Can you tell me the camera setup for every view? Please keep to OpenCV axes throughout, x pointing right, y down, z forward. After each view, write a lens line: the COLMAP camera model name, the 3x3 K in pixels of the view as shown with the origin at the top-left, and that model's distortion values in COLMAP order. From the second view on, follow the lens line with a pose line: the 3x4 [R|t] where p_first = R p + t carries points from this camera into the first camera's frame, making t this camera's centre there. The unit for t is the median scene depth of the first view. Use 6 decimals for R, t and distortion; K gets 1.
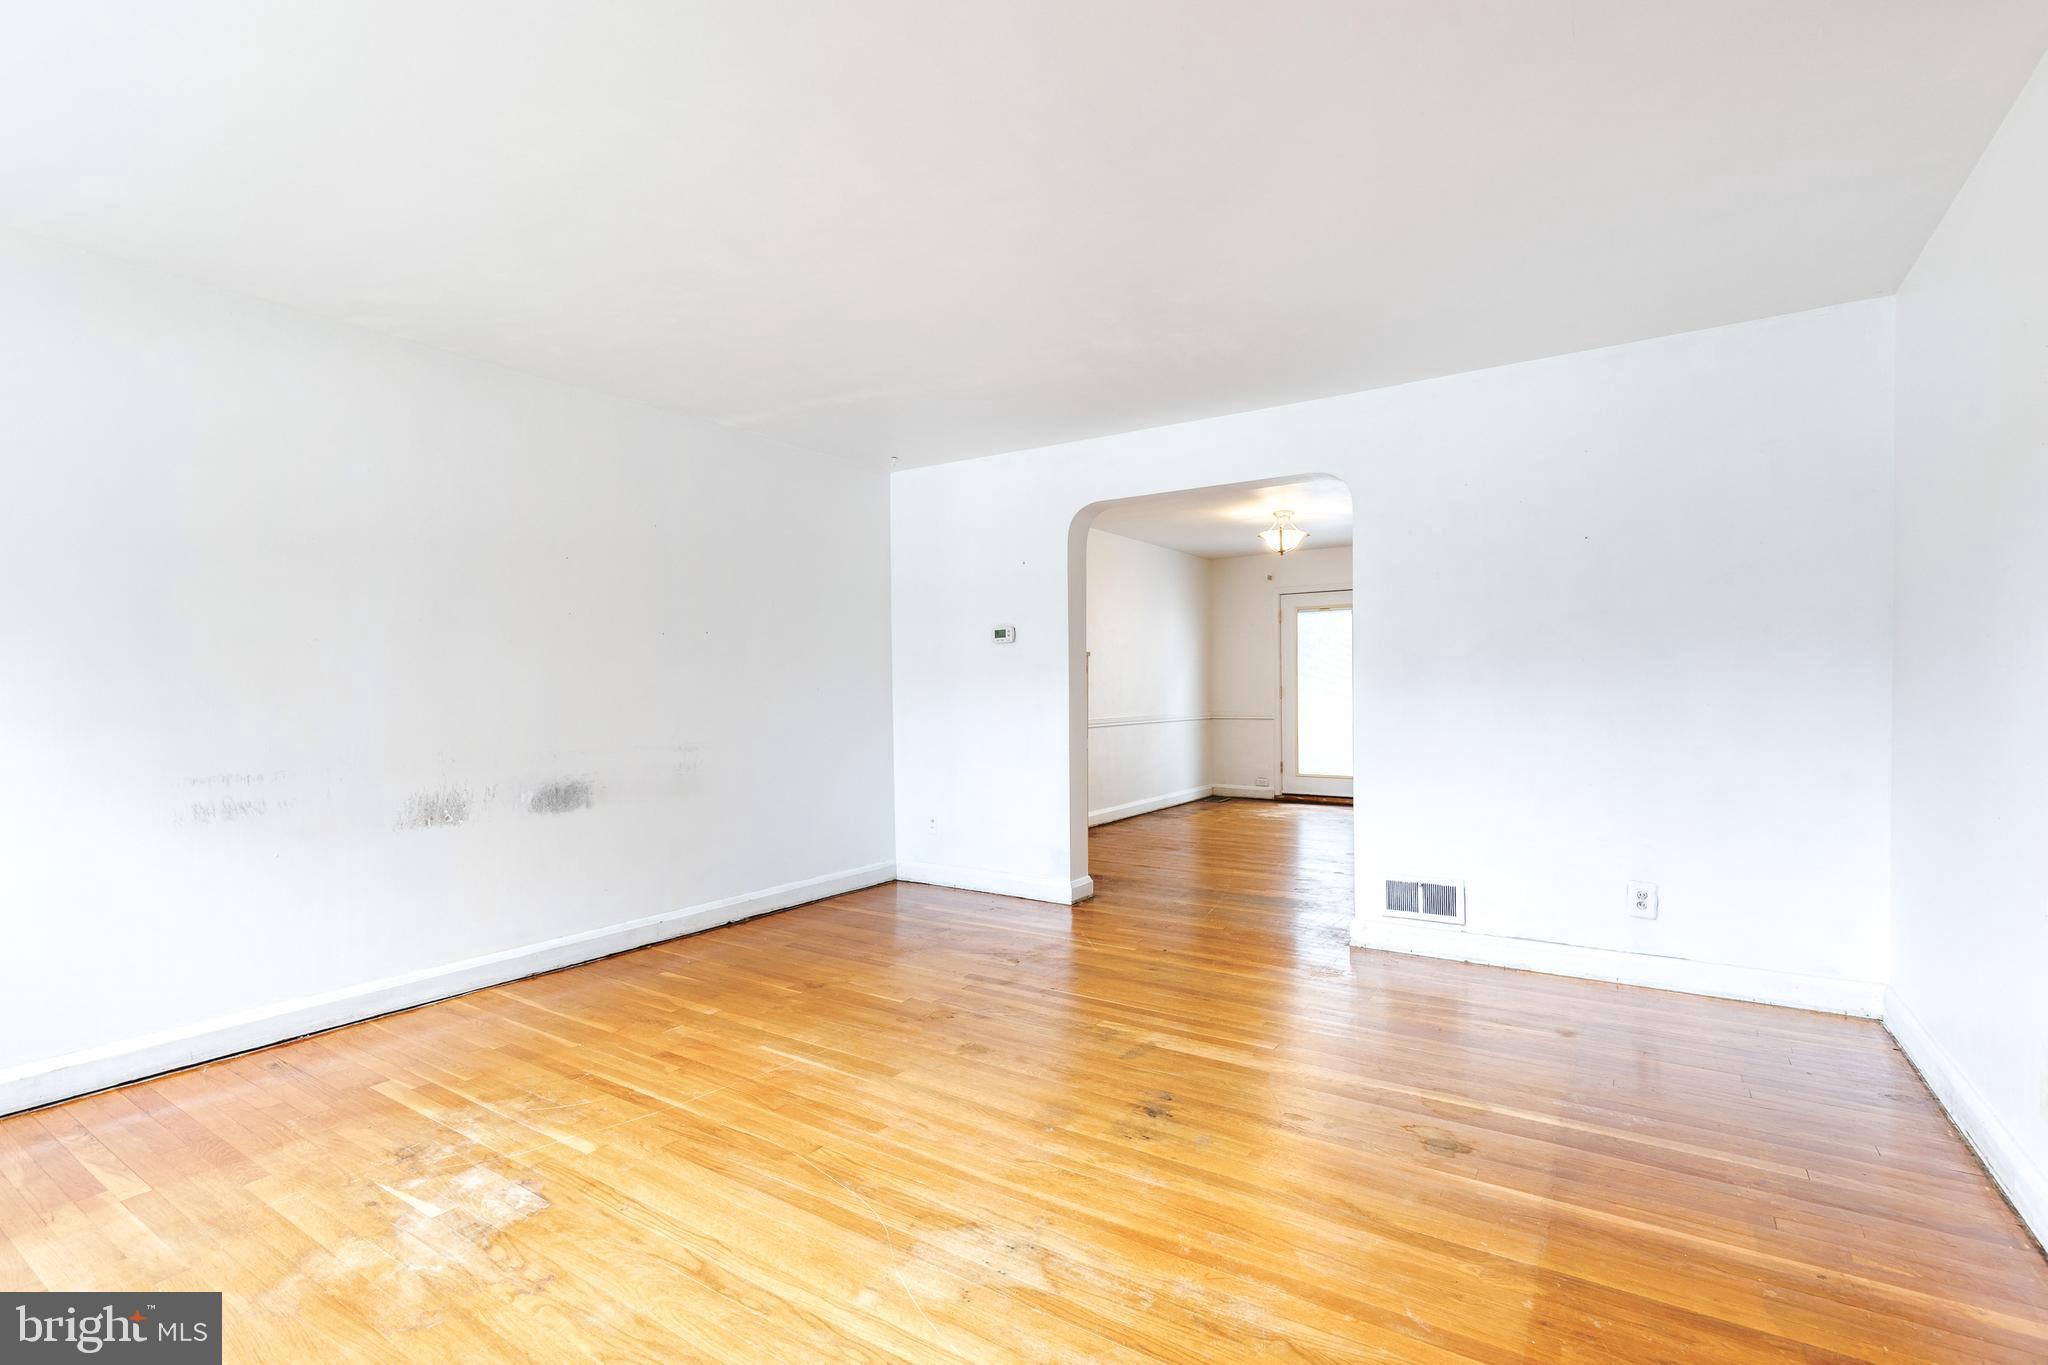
lens RADIAL K [[938.3, 0, 1045.8], [0, 938.3, 700.6], [0, 0, 1]] dist [0.013371, -0.001945]
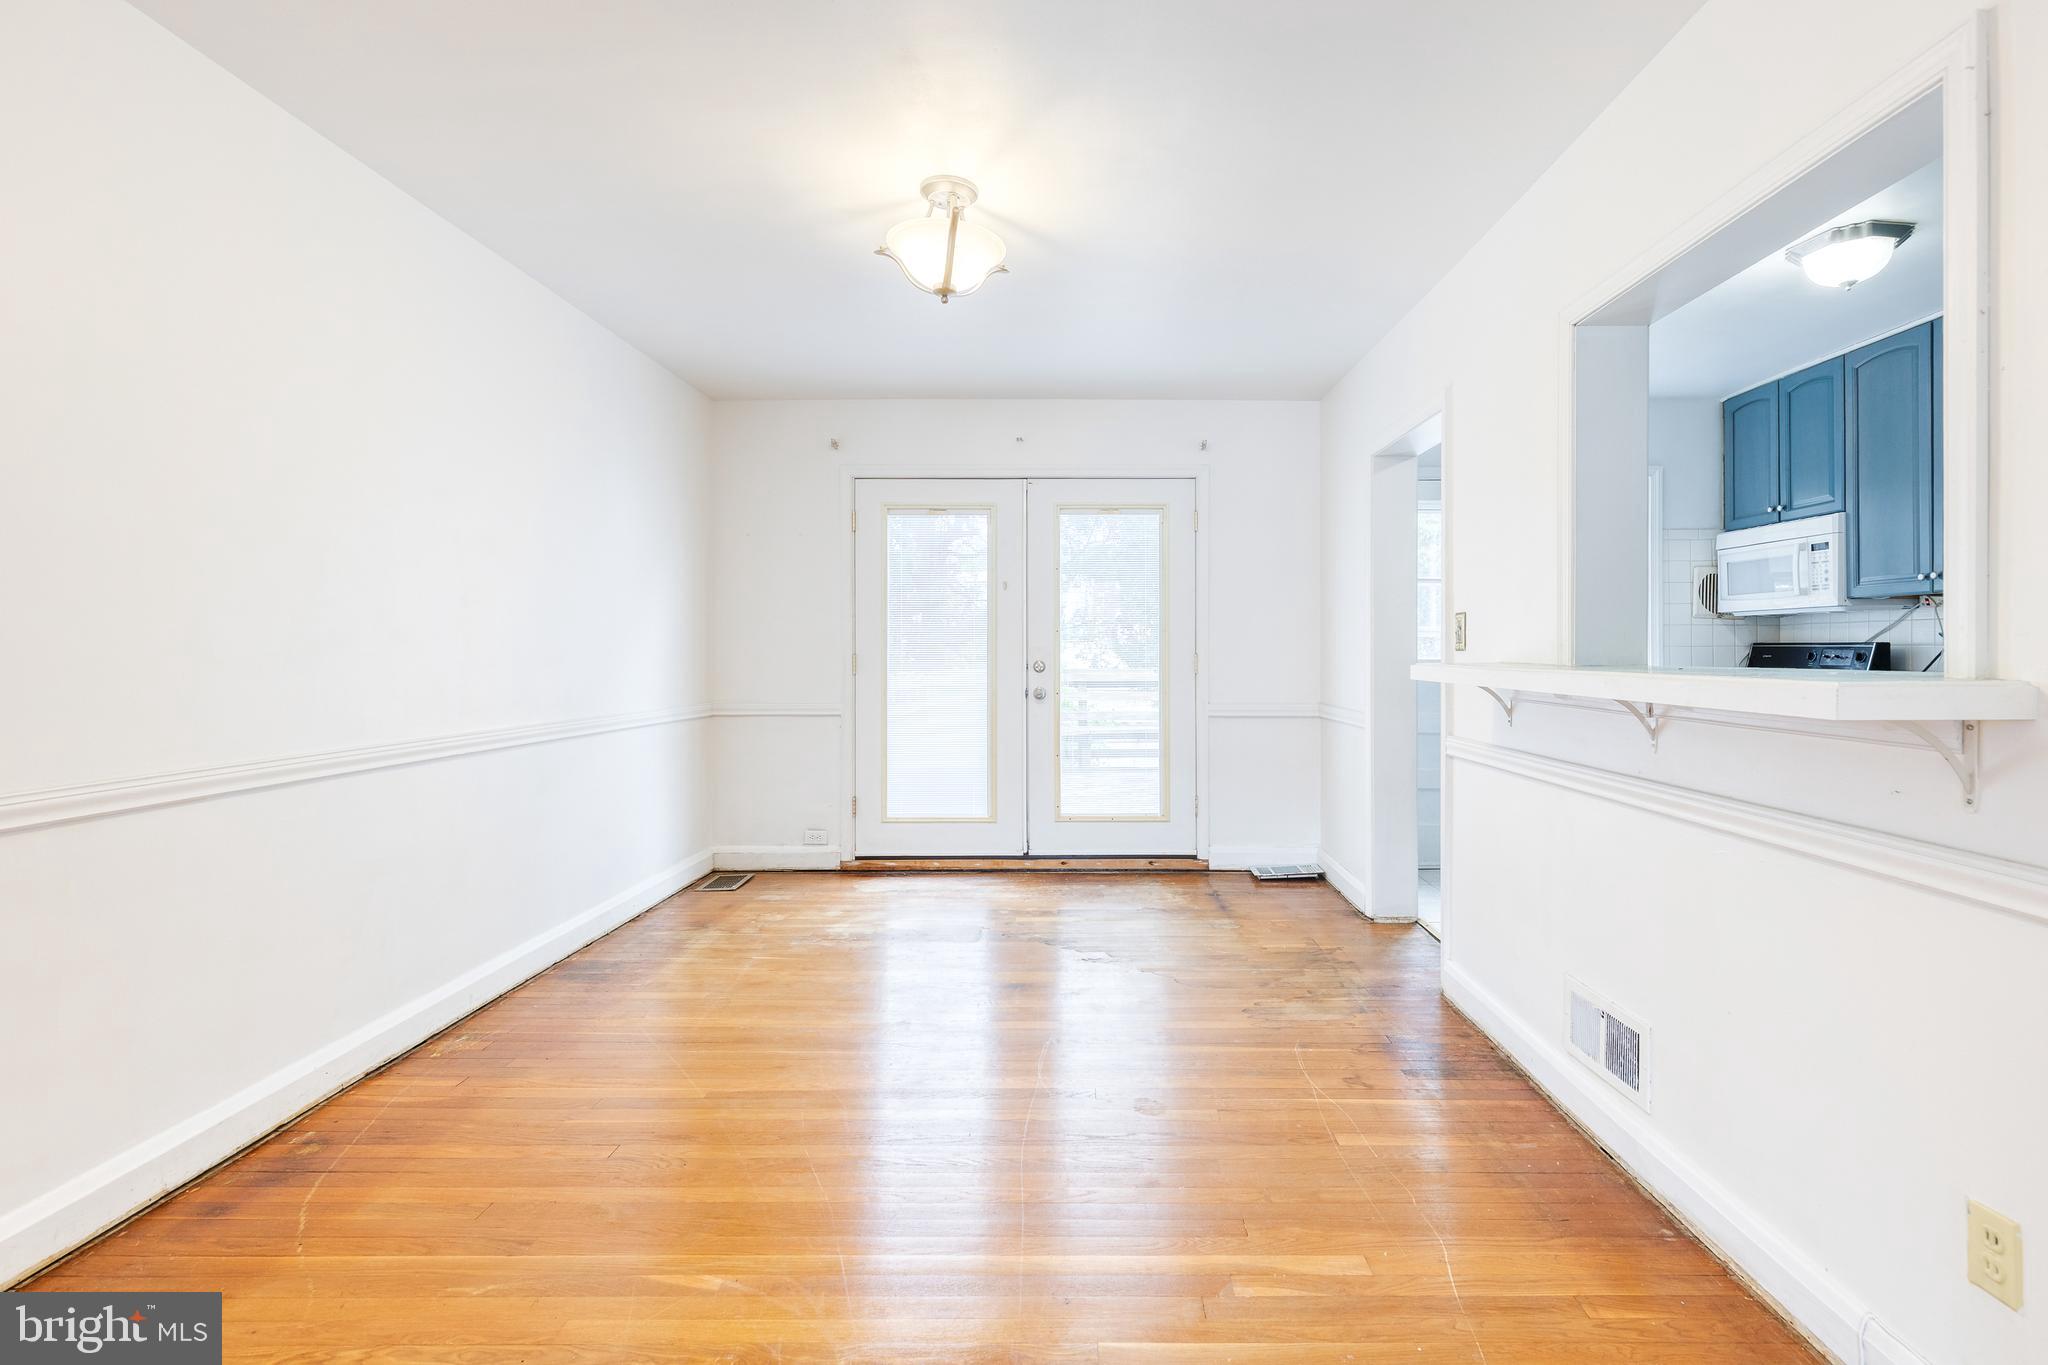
lens RADIAL K [[938.3, 0, 1105.1], [0, 938.3, 638.1], [0, 0, 1]] dist [0.013371, -0.001945]
pose [[0.826833, 0.015022, 0.562246, 0.164352], [0.004413, 0.999439, -0.033193, -0.011460], [-0.562430, 0.029926, 0.826304, 1.140903]]
